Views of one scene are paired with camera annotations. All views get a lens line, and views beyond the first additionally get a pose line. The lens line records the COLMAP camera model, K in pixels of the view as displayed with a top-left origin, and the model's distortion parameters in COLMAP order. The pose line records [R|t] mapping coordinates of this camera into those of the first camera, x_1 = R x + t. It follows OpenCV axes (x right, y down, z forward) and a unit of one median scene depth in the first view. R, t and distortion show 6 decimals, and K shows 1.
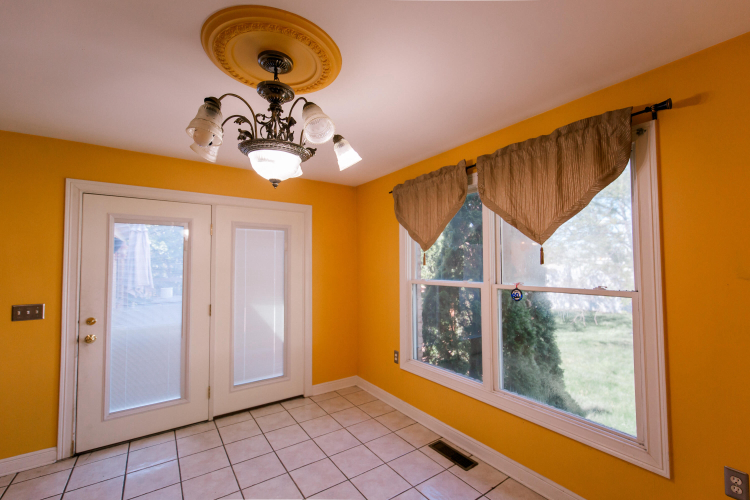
lens RADIAL K [[317.2, 0, 375.0], [0, 317.2, 250.0], [0, 0, 1]] dist [-0.001057, -0.000063]
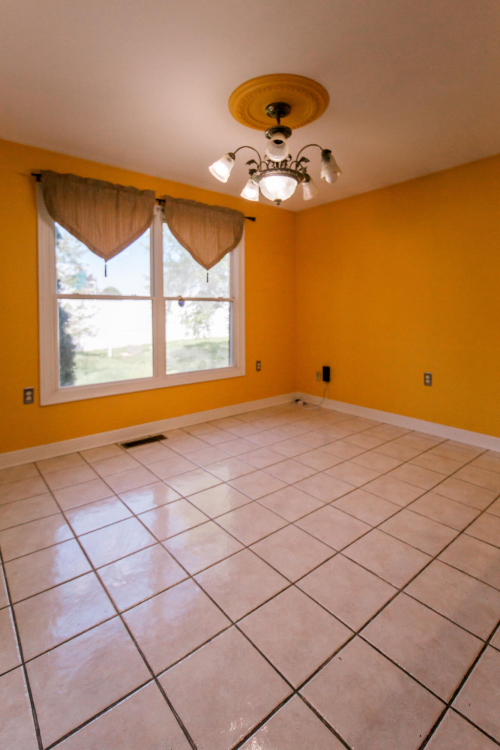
lens RADIAL K [[359.5, 0, 252.7], [0, 359.5, 323.4], [0, 0, 1]] dist [-0.000245, -0.000009]
pose [[-0.087057, -0.025441, 0.995878, -1.058387], [-0.040553, 0.998936, 0.021974, 0.158608], [-0.995378, -0.038473, -0.087996, 0.703202]]
